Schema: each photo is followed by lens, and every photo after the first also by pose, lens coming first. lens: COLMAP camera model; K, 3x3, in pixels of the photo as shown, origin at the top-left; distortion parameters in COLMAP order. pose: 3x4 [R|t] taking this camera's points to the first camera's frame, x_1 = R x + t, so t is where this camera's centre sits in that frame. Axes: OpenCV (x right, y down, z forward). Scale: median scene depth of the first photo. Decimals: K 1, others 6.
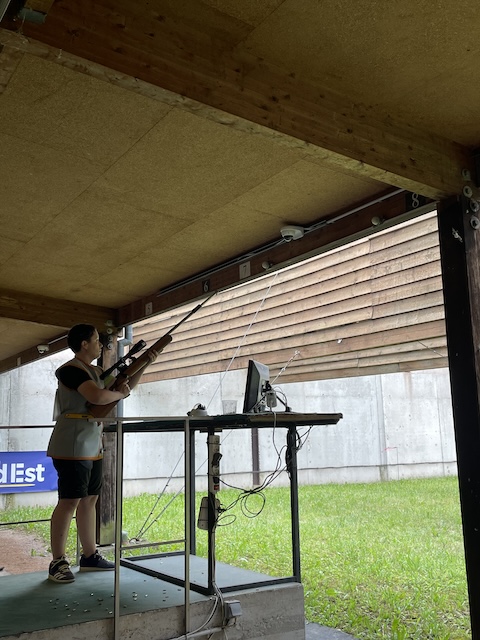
lens RADIAL K [[703.7, 0, 236.7], [0, 703.7, 316.4], [0, 0, 1]] dist [0.031323, 0.000000]
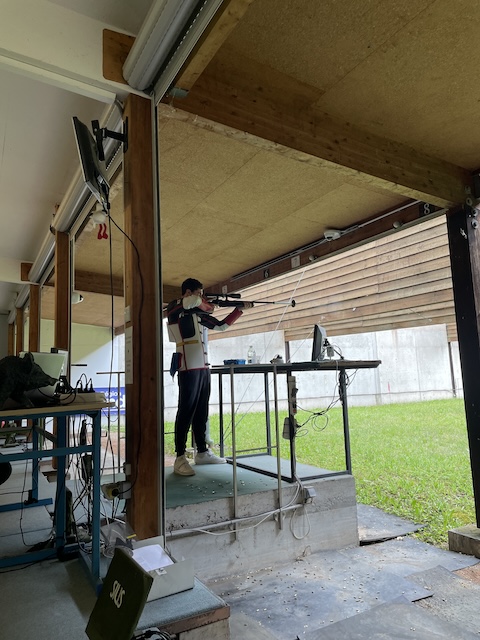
lens RADIAL K [[484.5, 0, 231.6], [0, 484.5, 316.4], [0, 0, 1]] dist [0.046355, -0.061038]
pose [[0.997309, -0.020132, -0.070500, -0.059435], [0.023510, 0.998599, 0.047407, -0.004572], [0.069447, -0.048937, 0.996385, -0.008634]]
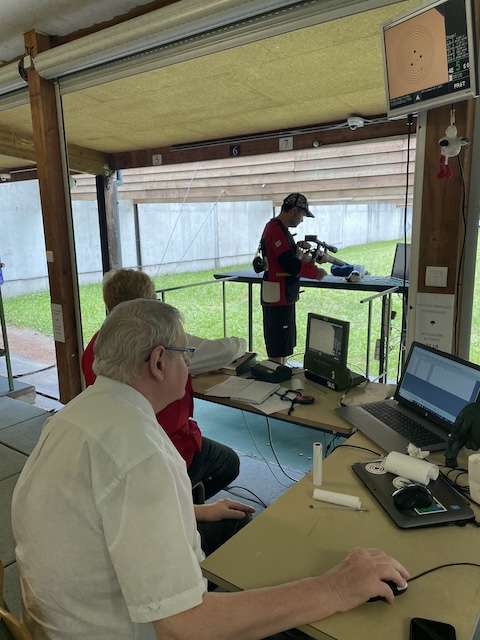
lens RADIAL K [[484.5, 0, 237.2], [0, 484.5, 320.4], [0, 0, 1]] dist [0.046355, -0.061038]
pose [[0.928349, -0.067900, 0.365455, -0.475549], [-0.066761, 0.936729, 0.343629, -0.072517], [-0.365665, -0.343406, 0.865079, 0.183144]]
